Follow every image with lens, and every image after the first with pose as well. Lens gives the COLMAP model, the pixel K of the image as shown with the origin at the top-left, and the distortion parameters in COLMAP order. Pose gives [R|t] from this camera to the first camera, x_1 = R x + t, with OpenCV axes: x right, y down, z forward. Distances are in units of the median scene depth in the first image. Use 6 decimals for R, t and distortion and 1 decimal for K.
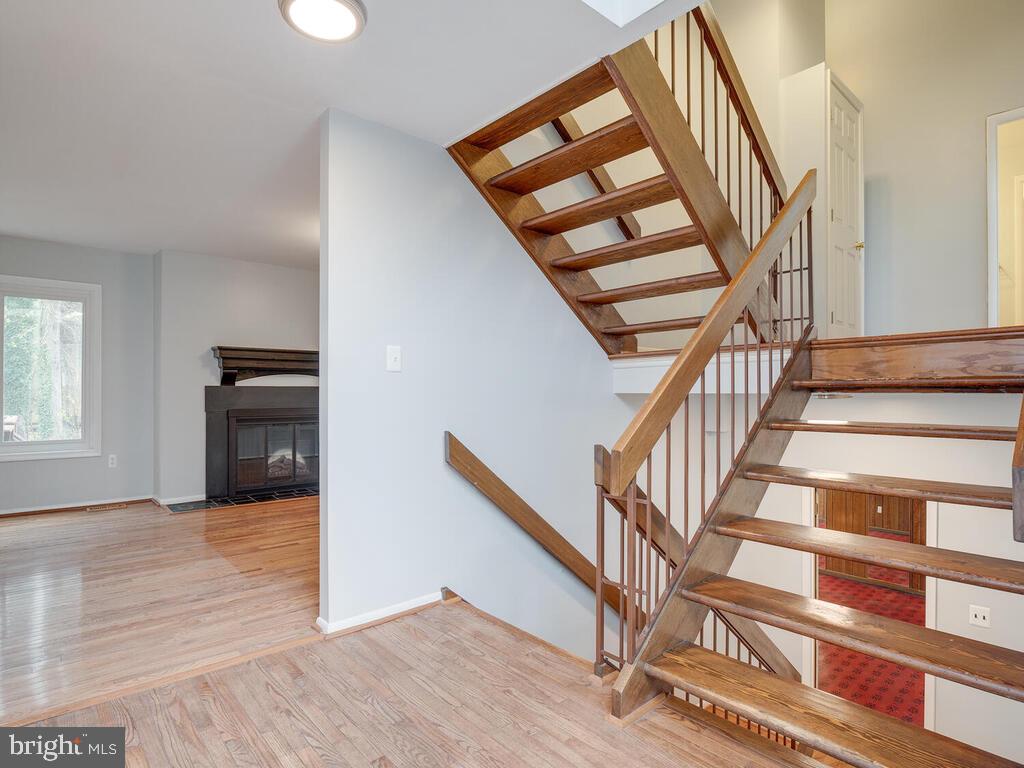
lens RADIAL K [[572.9, 0, 494.1], [0, 572.9, 387.1], [0, 0, 1]] dist [-0.017662, -0.002215]
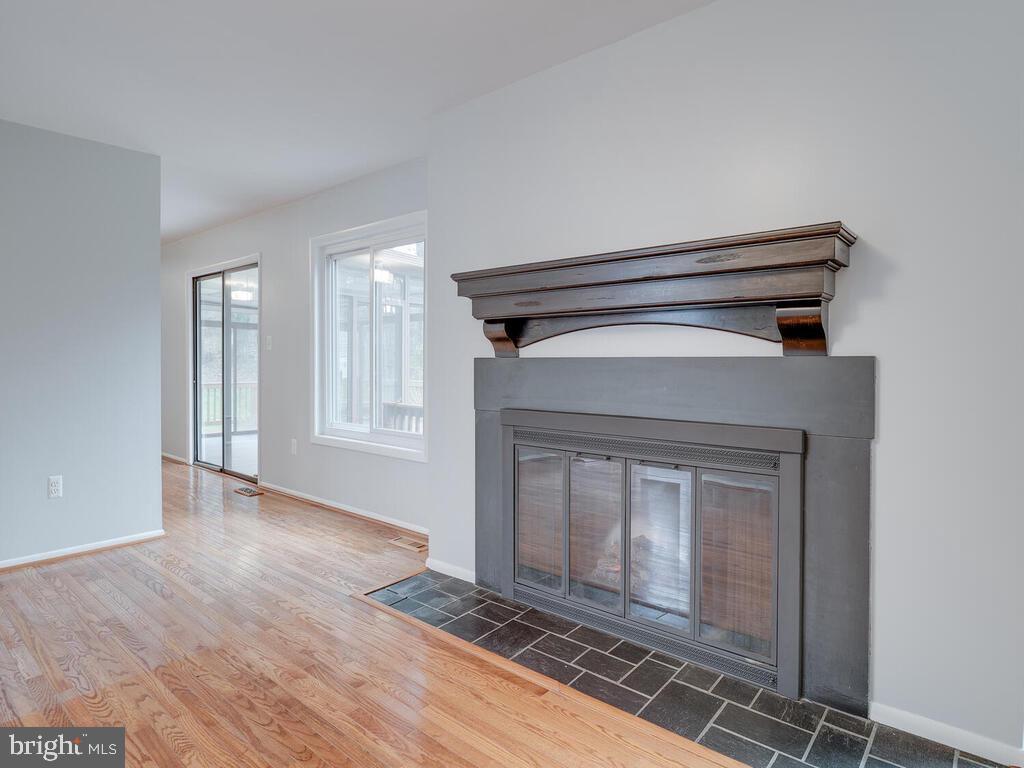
lens RADIAL K [[572.9, 0, 557.3], [0, 572.9, 361.5], [0, 0, 1]] dist [-0.017662, -0.002215]
pose [[0.214519, -0.002332, -0.976717, 0.001920], [0.001162, 0.999997, -0.002132, 0.002305], [0.976719, -0.000677, 0.214521, 0.952384]]
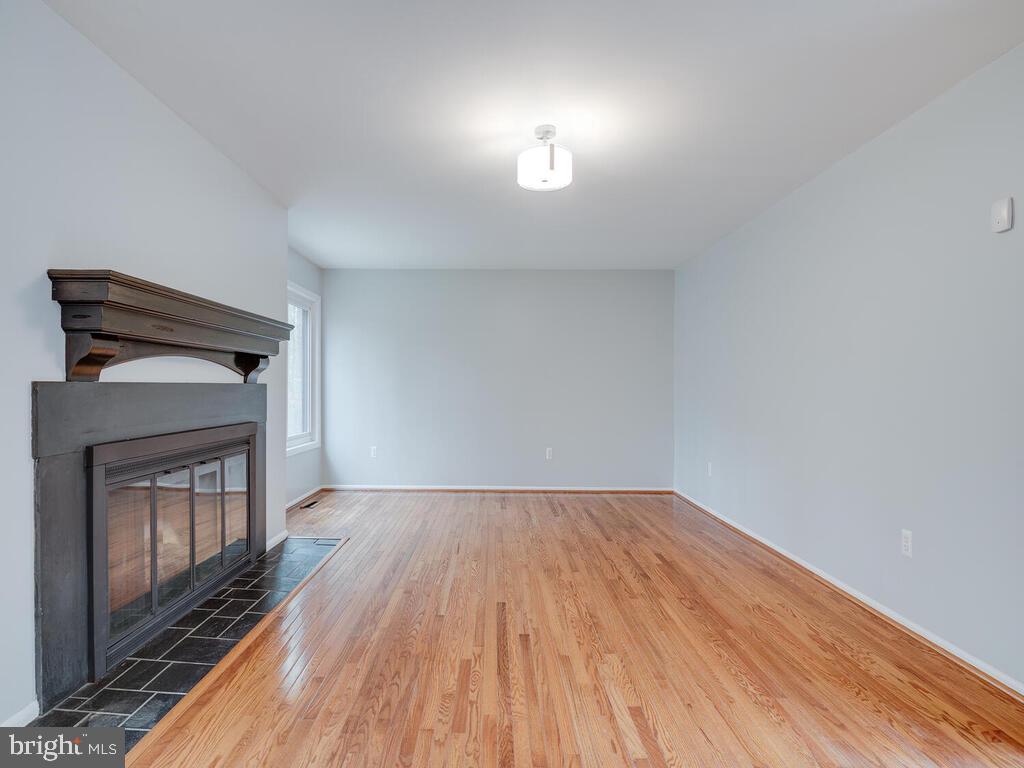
lens RADIAL K [[526.4, 0, 489.8], [0, 526.4, 382.2], [0, 0, 1]] dist [-0.021664, -0.003292]
pose [[0.643185, 0.006757, 0.765681, -0.561426], [-0.004367, 0.999977, -0.005157, -0.000929], [-0.765699, -0.000027, 0.643199, 0.591736]]
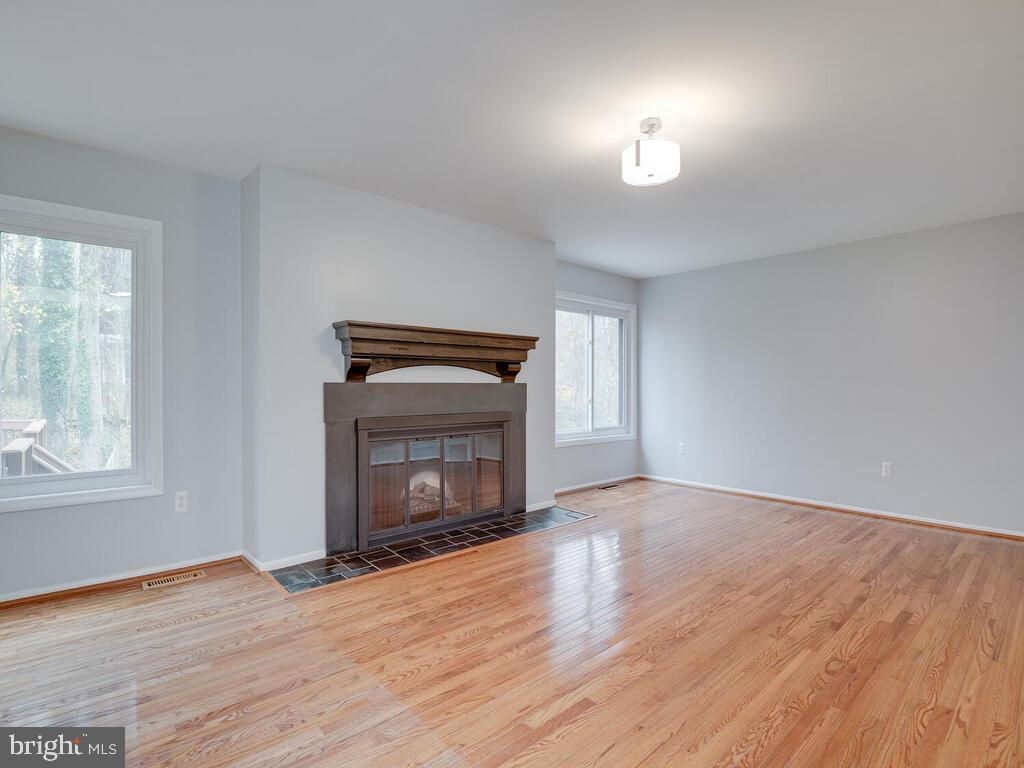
lens RADIAL K [[503.7, 0, 505.0], [0, 503.7, 388.1], [0, 0, 1]] dist [-0.020588, -0.003705]
pose [[0.999567, -0.000853, 0.029396, -0.315117], [0.000592, 0.999961, 0.008868, -0.000705], [-0.029402, -0.008847, 0.999529, 0.418861]]
